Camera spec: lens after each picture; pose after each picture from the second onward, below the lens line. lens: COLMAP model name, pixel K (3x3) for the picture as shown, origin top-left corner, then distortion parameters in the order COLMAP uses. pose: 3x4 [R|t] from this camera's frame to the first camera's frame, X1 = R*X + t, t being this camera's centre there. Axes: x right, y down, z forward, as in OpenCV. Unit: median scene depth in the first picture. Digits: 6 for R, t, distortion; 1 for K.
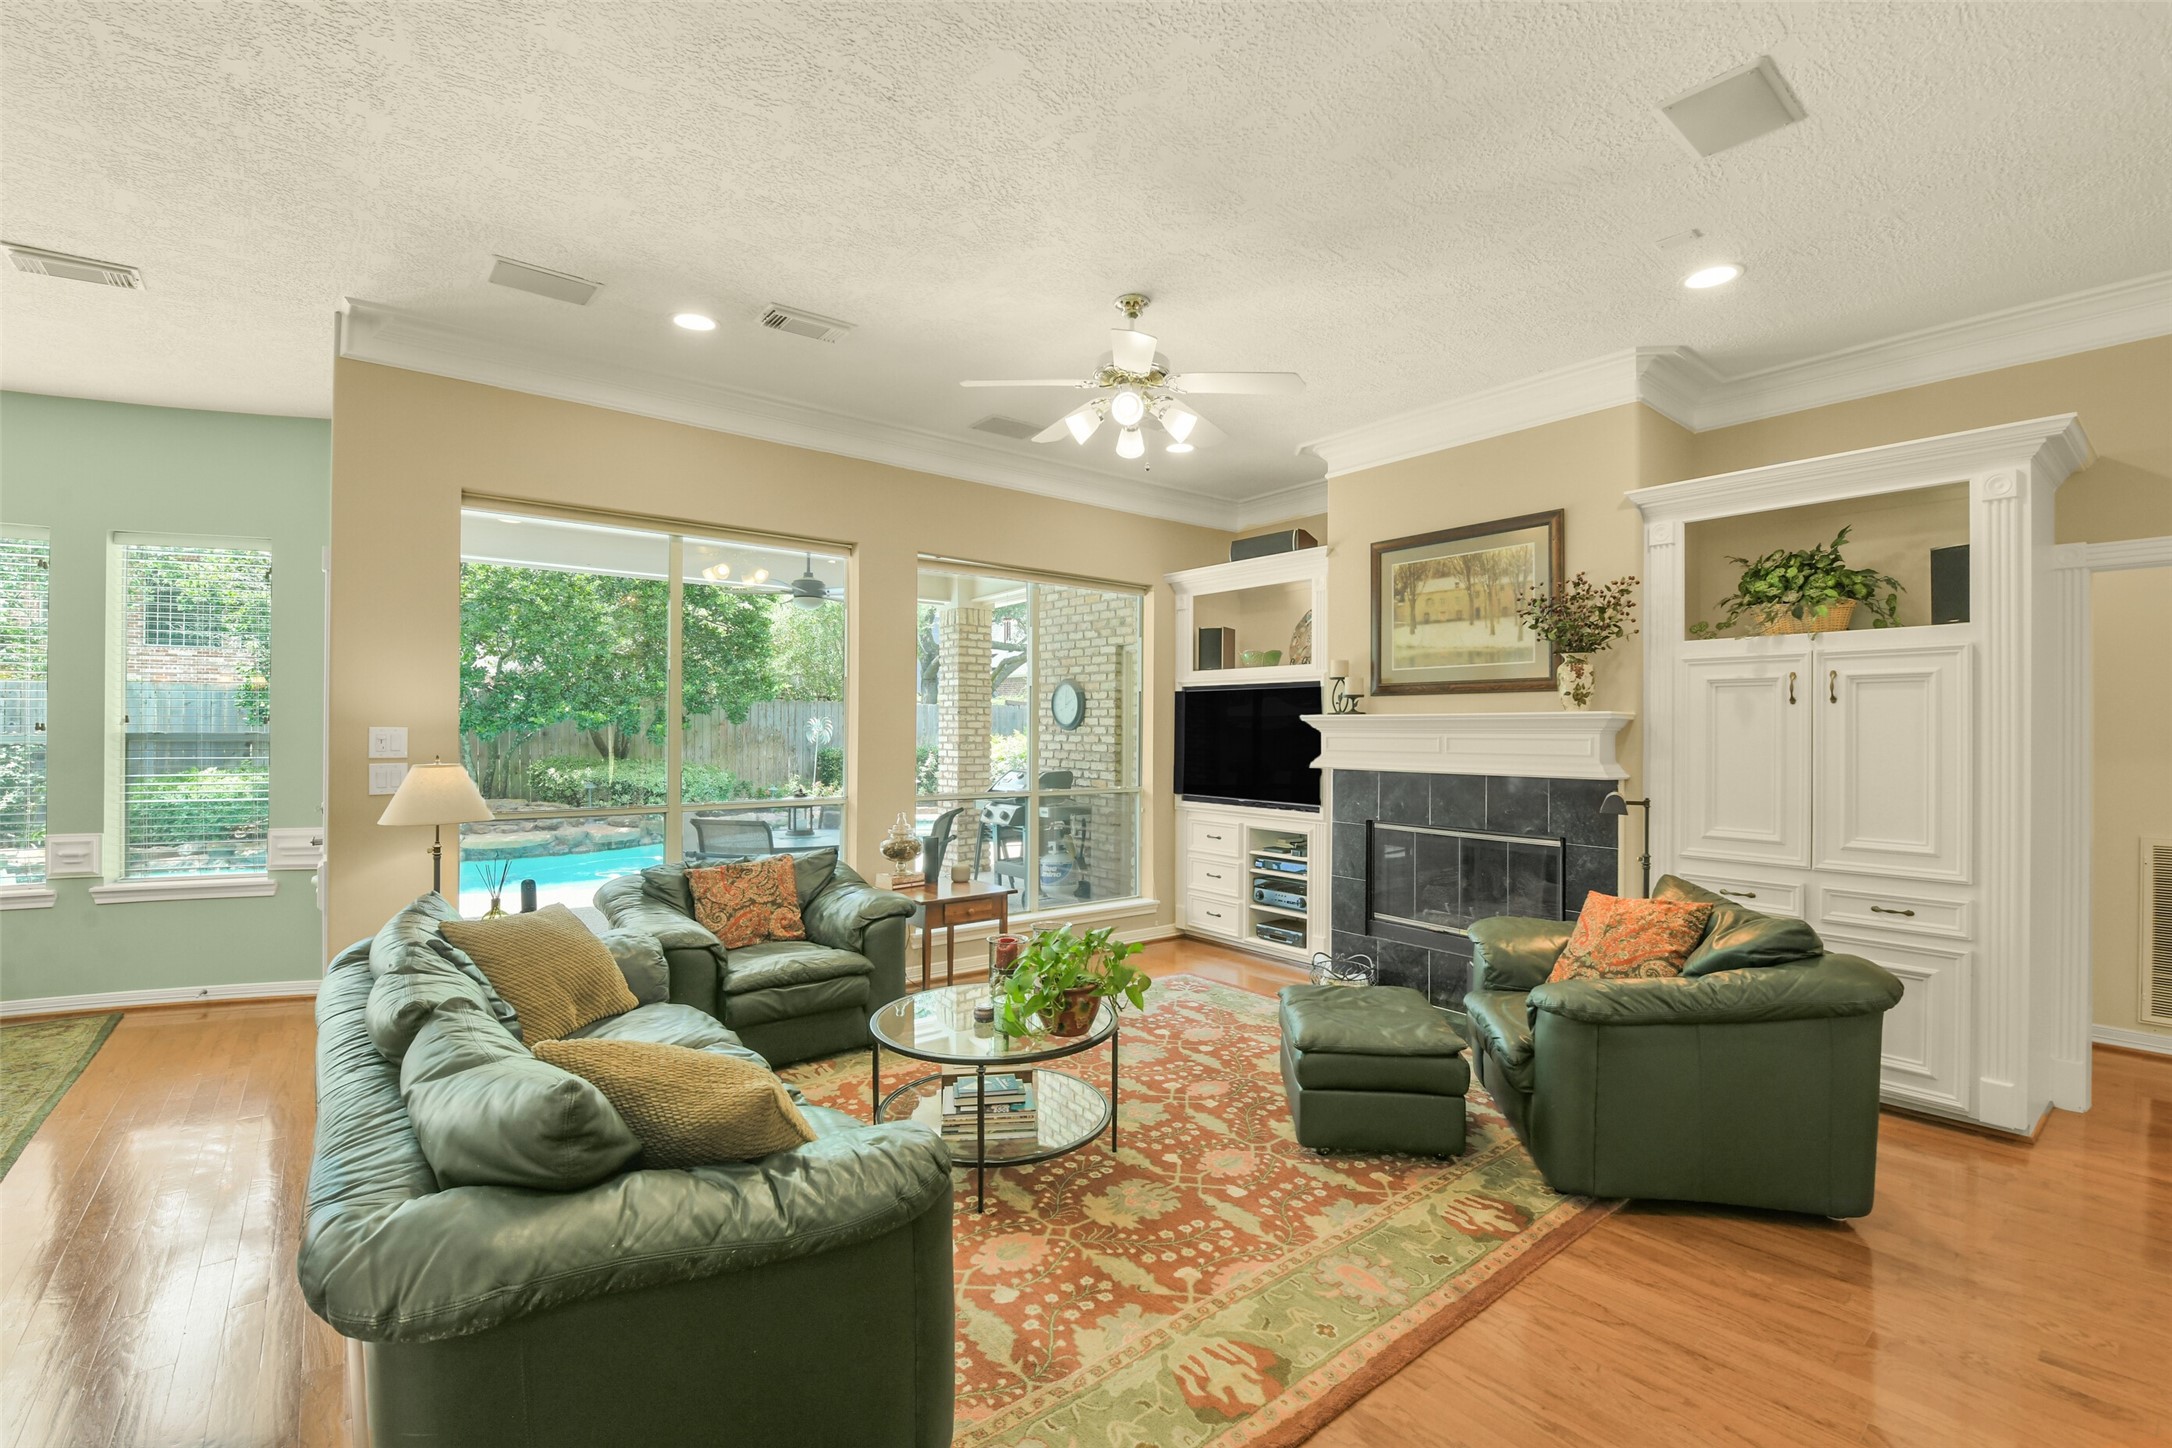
lens RADIAL K [[943.0, 0, 1086.0], [0, 943.0, 724.0], [0, 0, 1]] dist [-0.000377, -0.009011]
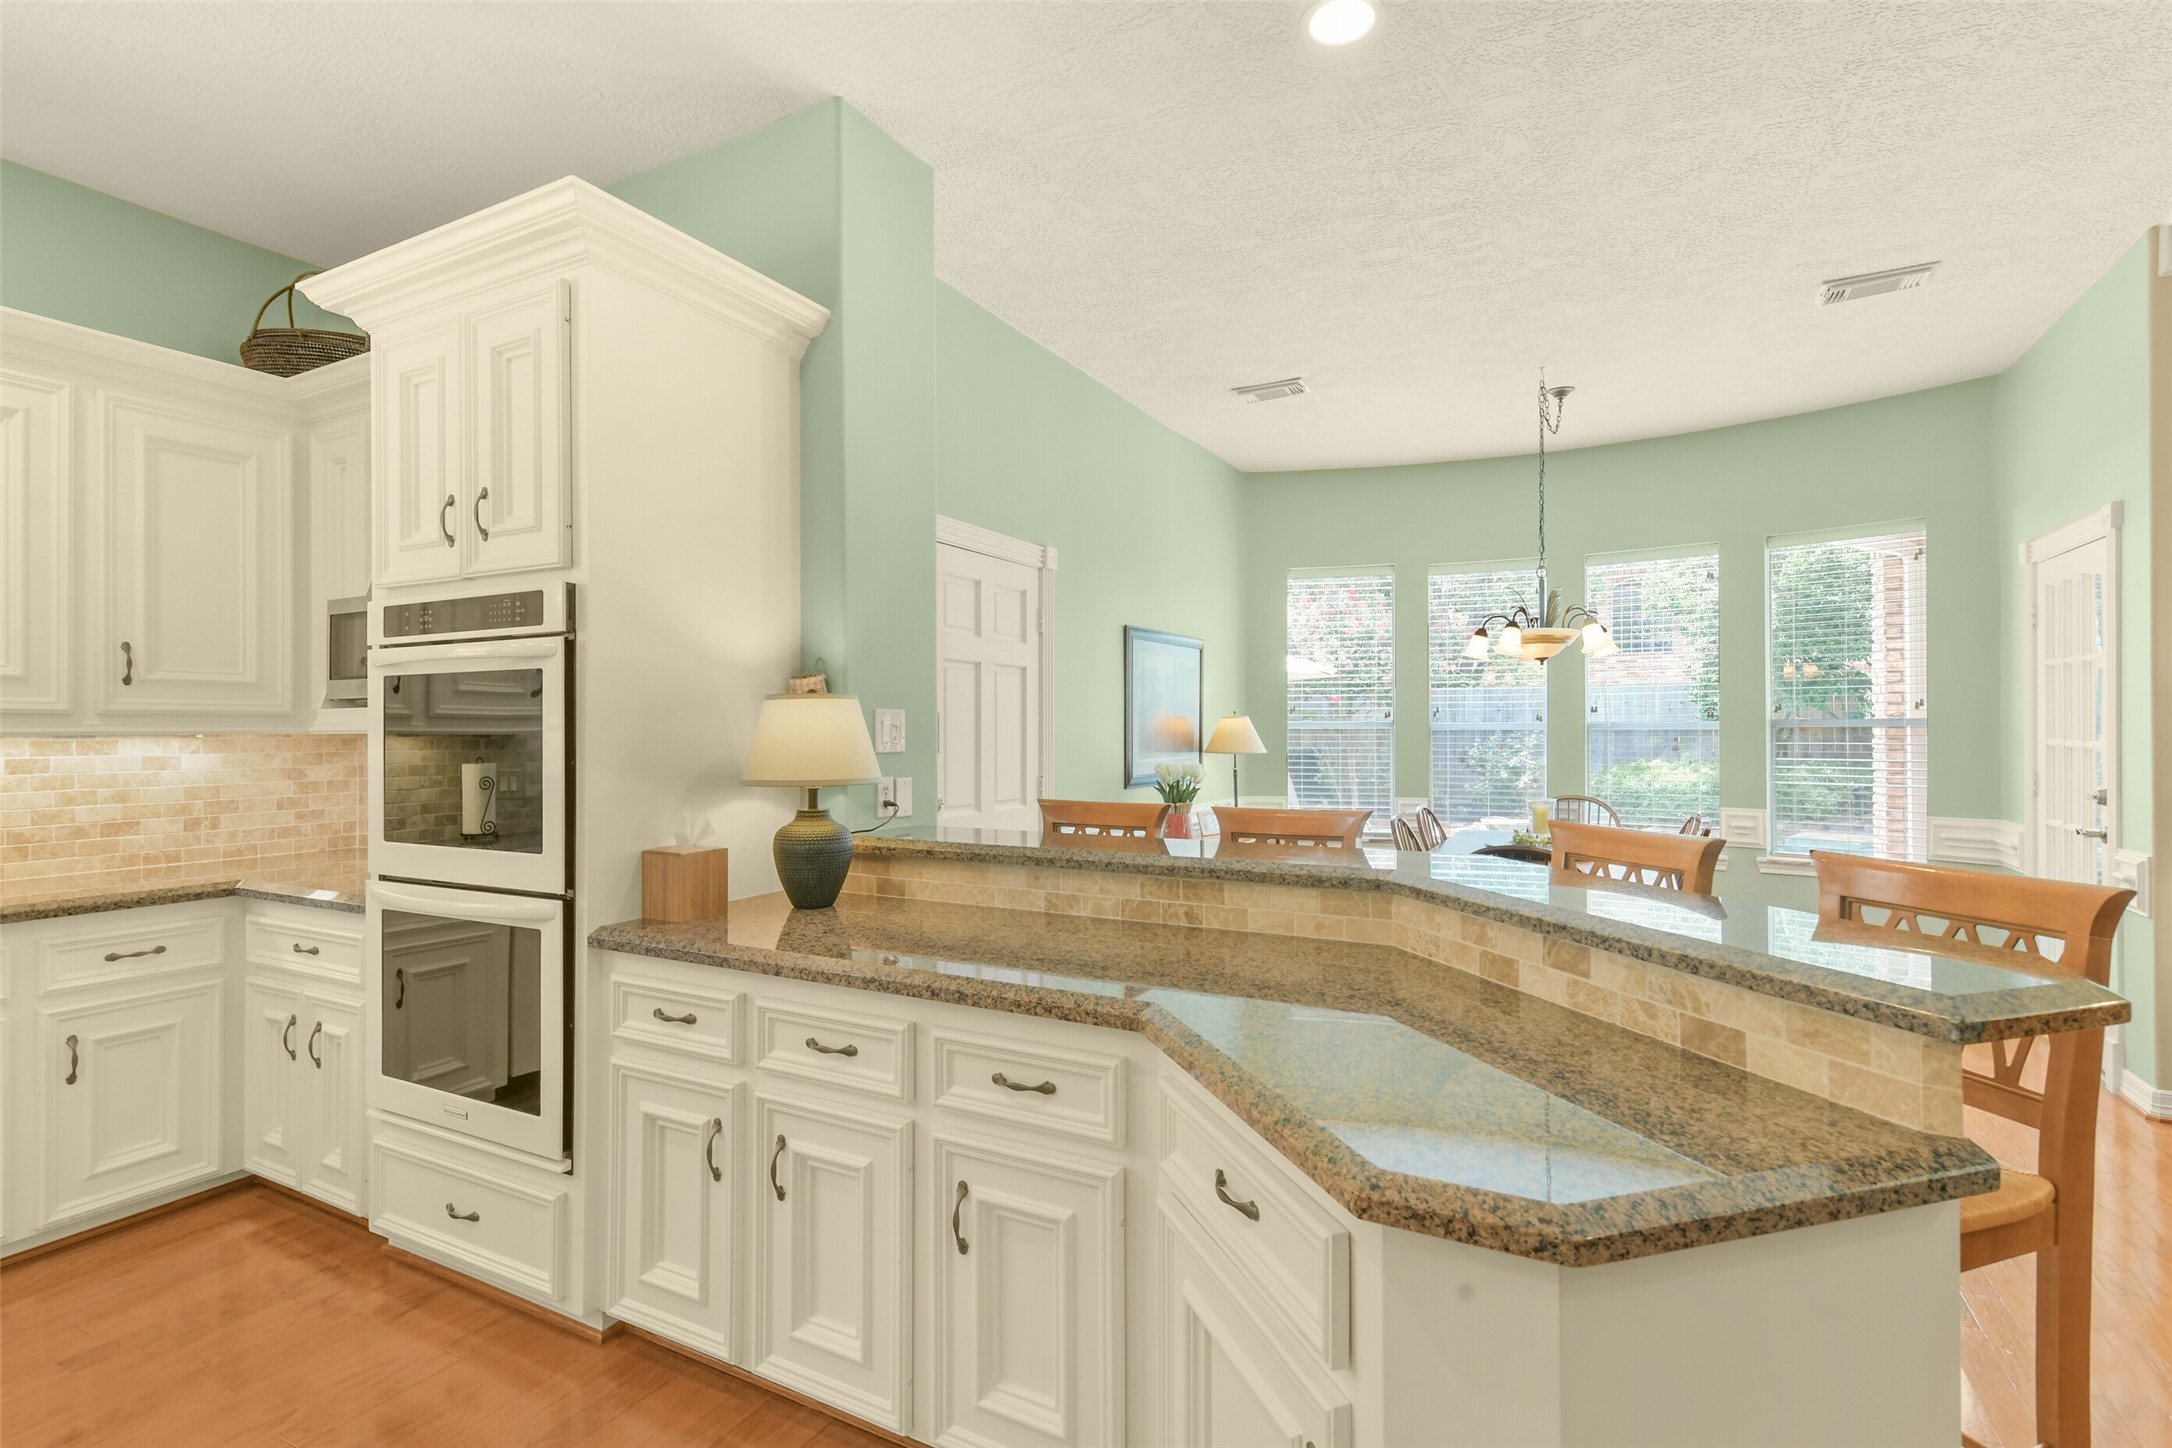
lens RADIAL K [[1018.5, 0, 1086.0], [0, 1018.5, 724.0], [0, 0, 1]] dist [0.030941, -0.012586]
pose [[0.396580, -0.008495, -0.917961, -0.229620], [0.008079, 0.999951, -0.005763, 0.014414], [0.917965, -0.005131, 0.396629, -0.218697]]
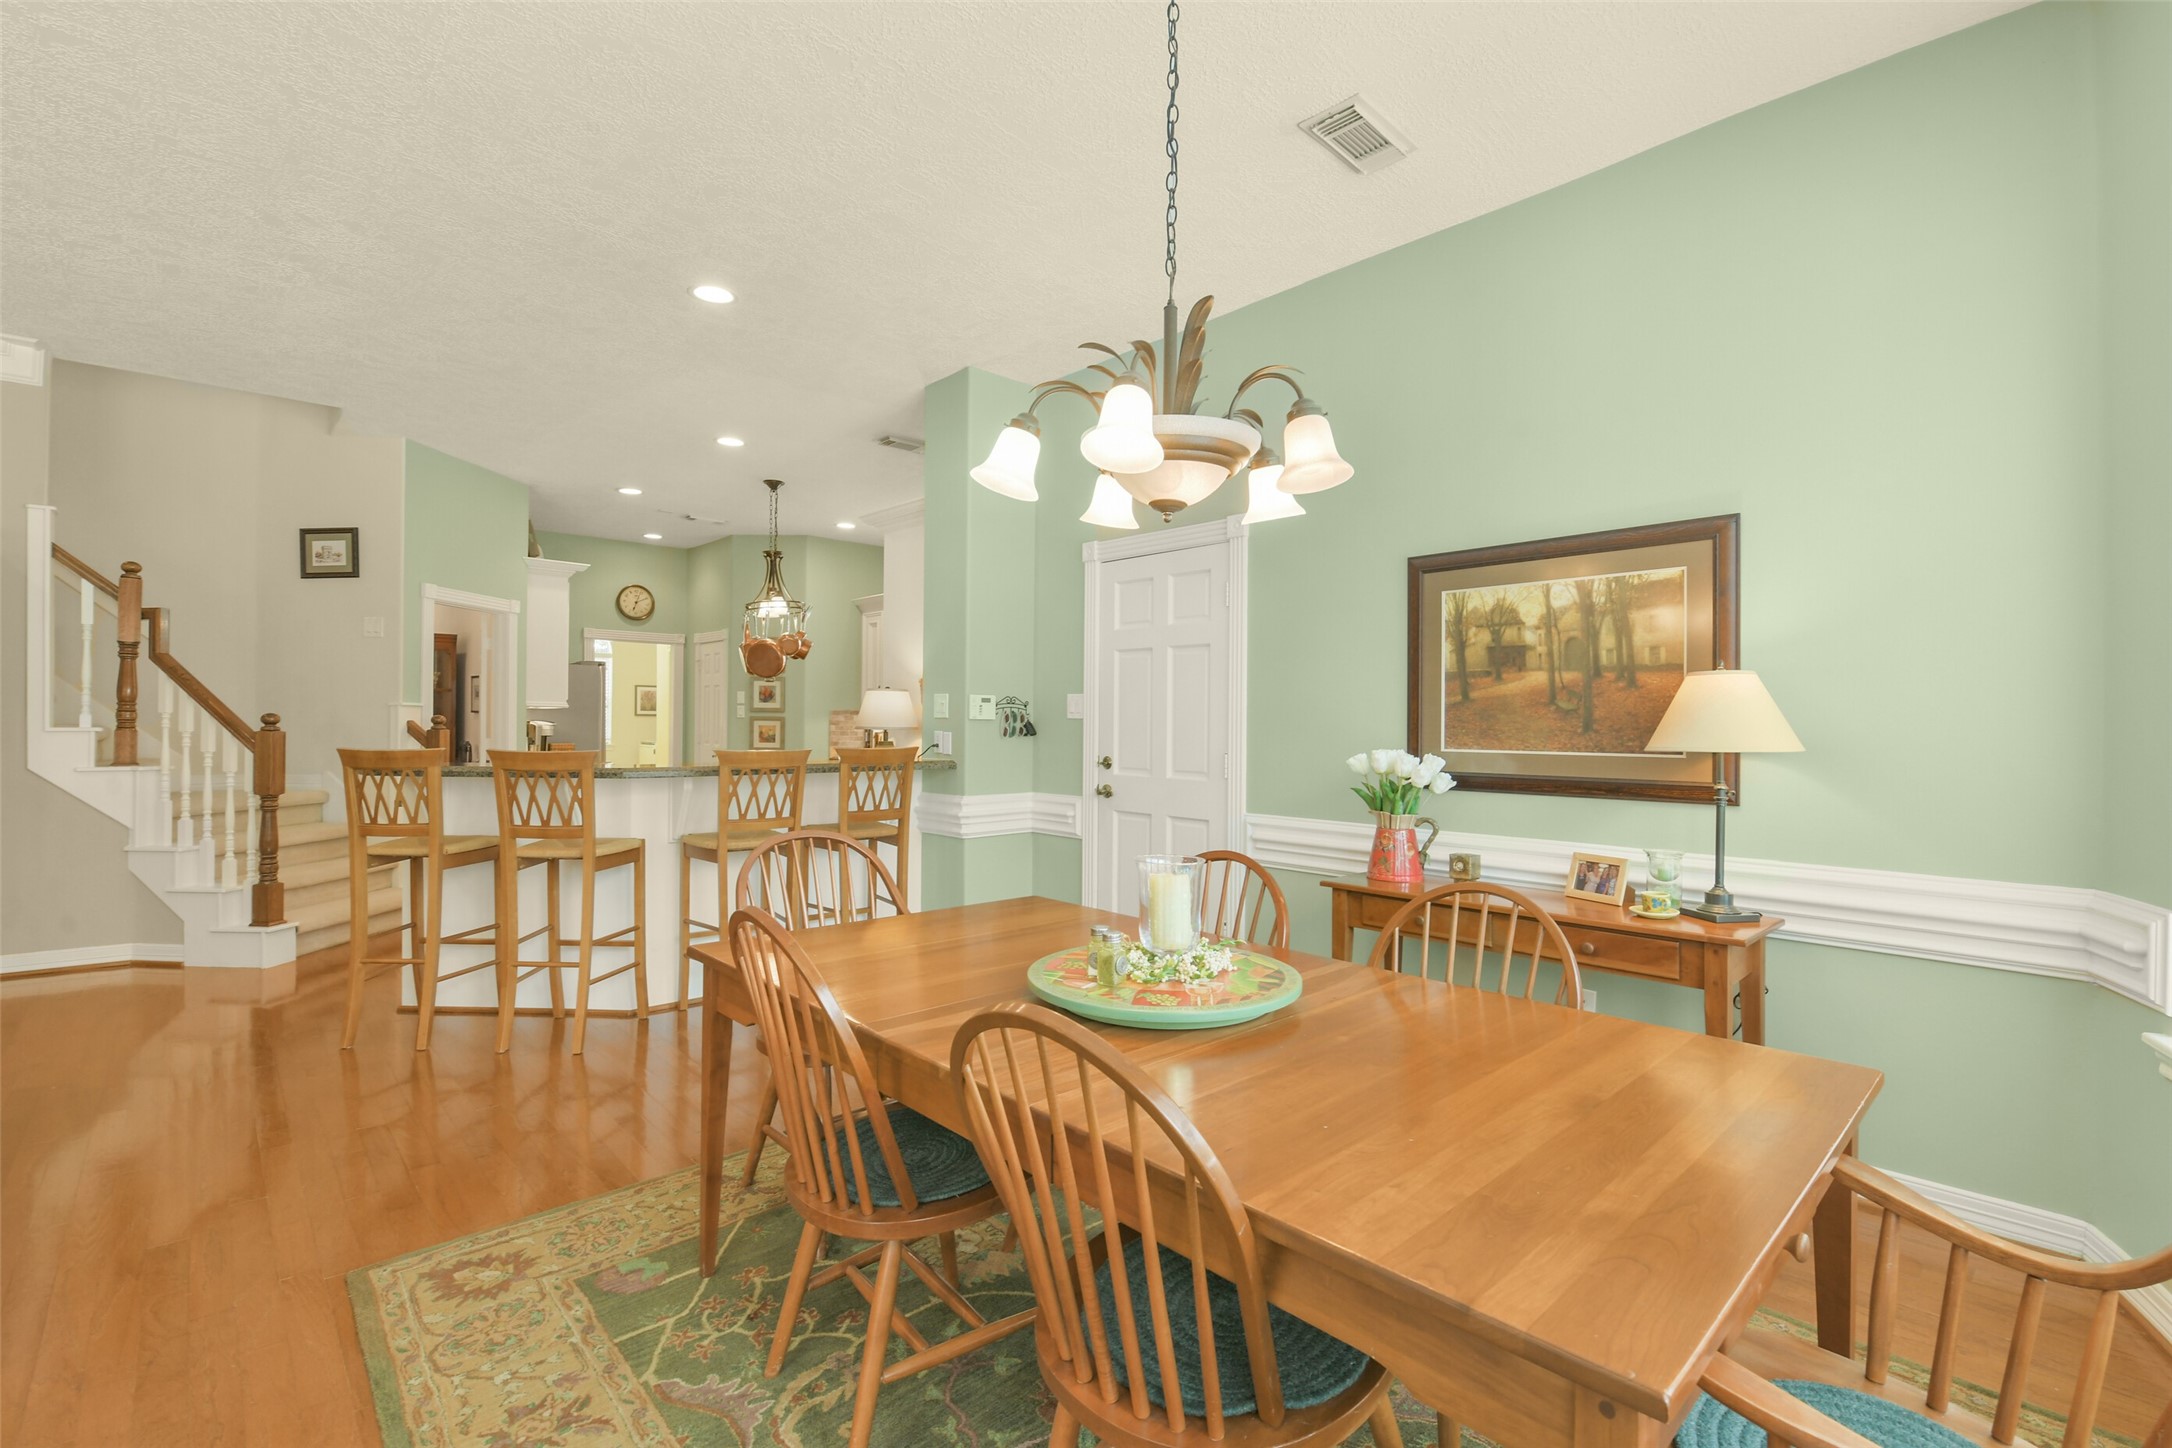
lens RADIAL K [[943.0, 0, 1086.0], [0, 943.0, 724.0], [0, 0, 1]] dist [-0.000377, -0.009011]
pose [[-0.996179, -0.012784, -0.086389, -0.881936], [-0.012548, 0.999916, -0.003283, 0.034272], [0.086424, -0.002187, -0.996256, 0.906903]]
